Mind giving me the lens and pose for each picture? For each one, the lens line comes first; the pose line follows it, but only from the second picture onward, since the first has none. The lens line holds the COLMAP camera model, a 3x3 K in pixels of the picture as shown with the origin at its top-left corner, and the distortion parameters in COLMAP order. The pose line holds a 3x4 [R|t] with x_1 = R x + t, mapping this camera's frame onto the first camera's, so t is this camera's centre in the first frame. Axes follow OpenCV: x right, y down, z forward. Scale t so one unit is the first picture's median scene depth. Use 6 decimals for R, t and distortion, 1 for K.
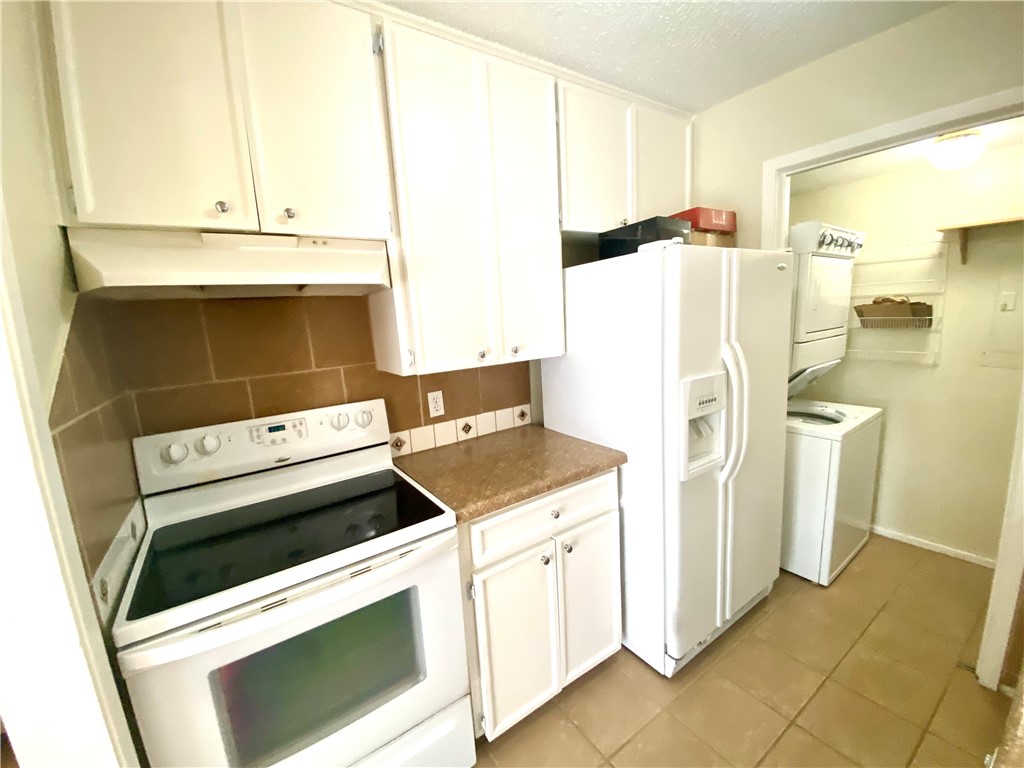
lens RADIAL K [[408.3, 0, 510.1], [0, 408.3, 381.7], [0, 0, 1]] dist [0.025938, -0.023236]
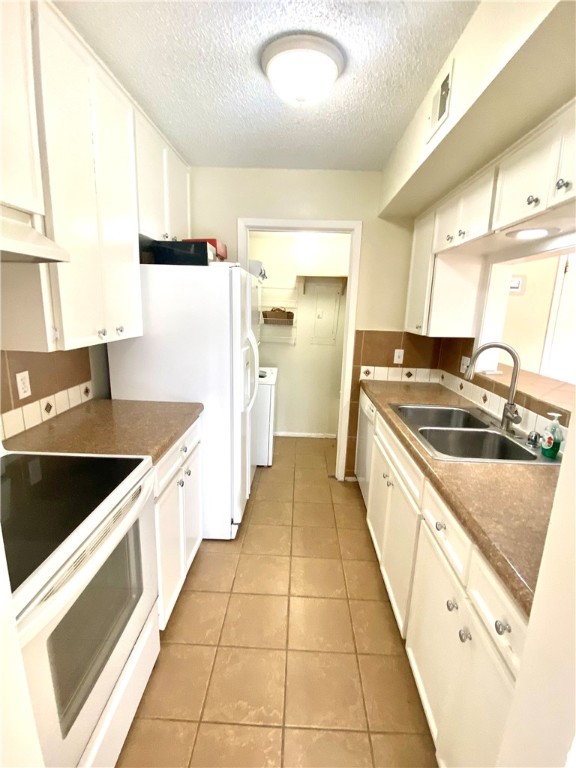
lens RADIAL K [[354.3, 0, 288.0], [0, 354.3, 384.0], [0, 0, 1]] dist [0.036501, -0.051387]
pose [[0.587887, -0.095180, 0.803324, -0.452138], [0.058086, 0.995457, 0.075436, 0.023550], [-0.806855, 0.002314, 0.590745, 0.008689]]
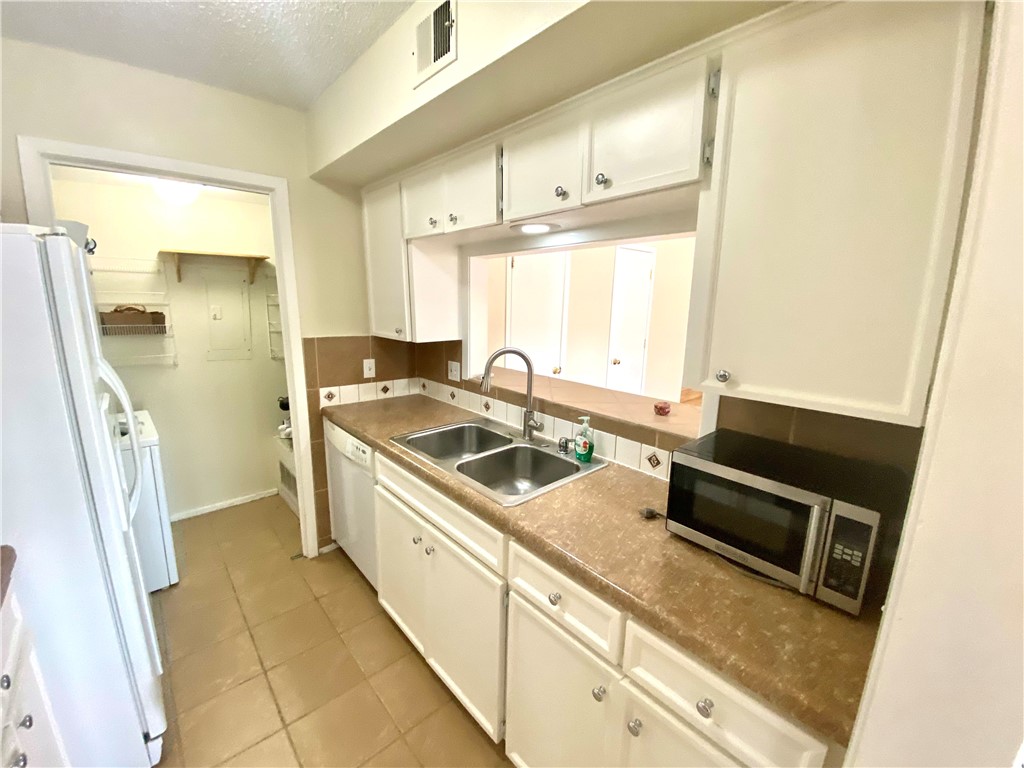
lens RADIAL K [[408.3, 0, 510.1], [0, 408.3, 381.7], [0, 0, 1]] dist [0.025938, -0.023236]
pose [[-0.140687, -0.135464, 0.980743, -0.330864], [0.142188, 0.977562, 0.155421, -0.047243], [-0.979791, 0.161315, -0.118269, 0.226284]]
